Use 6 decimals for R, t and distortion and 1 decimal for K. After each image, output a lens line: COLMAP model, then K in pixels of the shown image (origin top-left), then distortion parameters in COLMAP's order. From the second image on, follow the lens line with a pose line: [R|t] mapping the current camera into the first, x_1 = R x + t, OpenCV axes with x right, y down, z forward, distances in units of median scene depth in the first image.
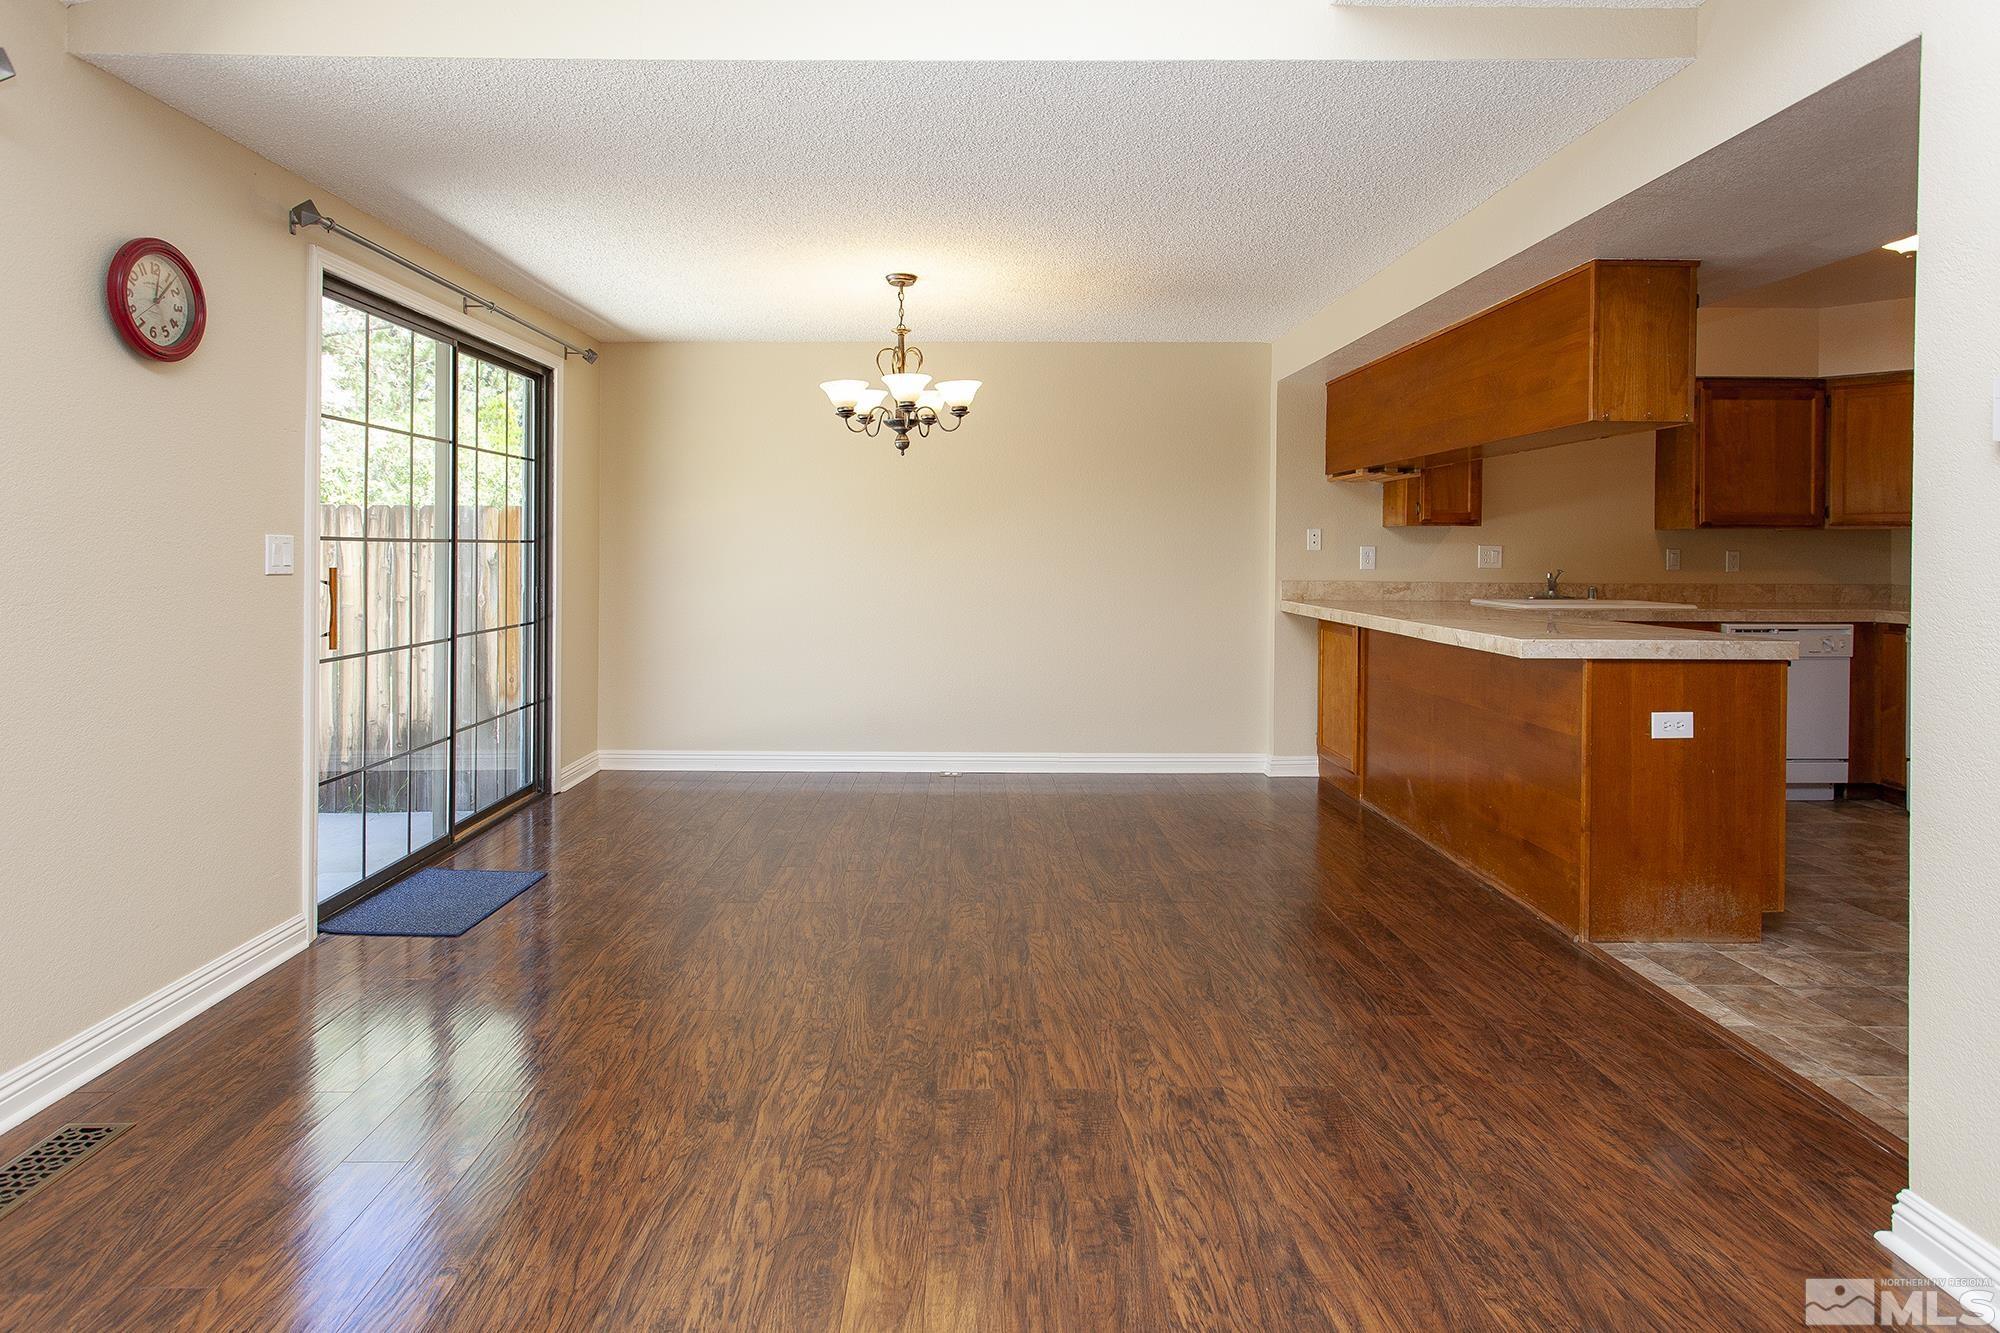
lens RADIAL K [[992.9, 0, 993.5], [0, 992.9, 560.6], [0, 0, 1]] dist [0.001507, 0.000345]
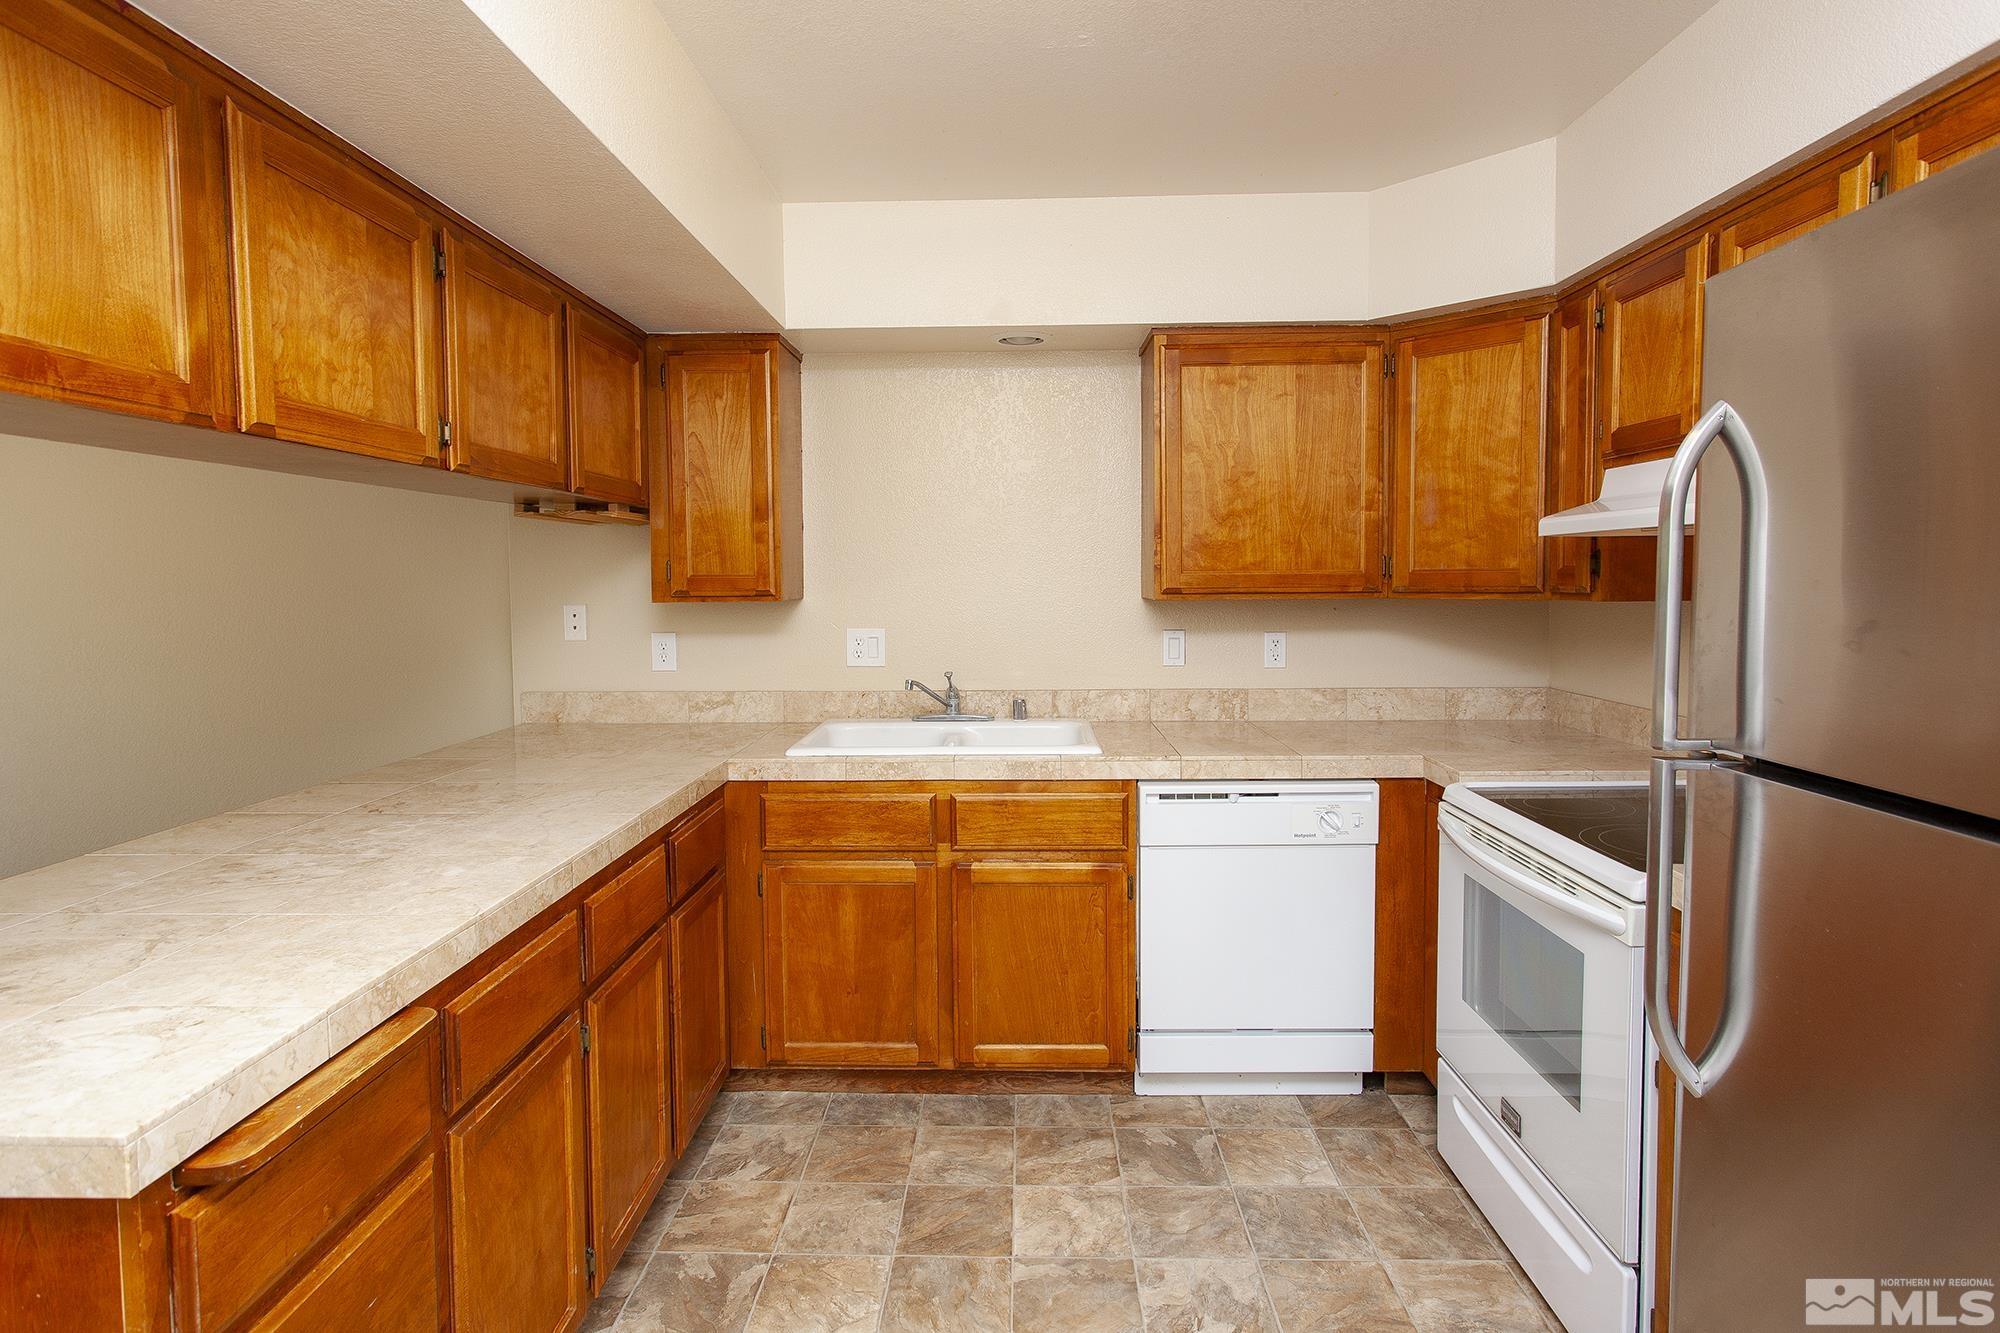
lens RADIAL K [[1025.4, 0, 993.0], [0, 1025.4, 630.0], [0, 0, 1]] dist [-0.001962, 0.005596]
pose [[0.999726, -0.011390, -0.020470, 0.642307], [0.012326, 0.998856, 0.046193, -0.044124], [0.019921, -0.046433, 0.998723, 0.431344]]
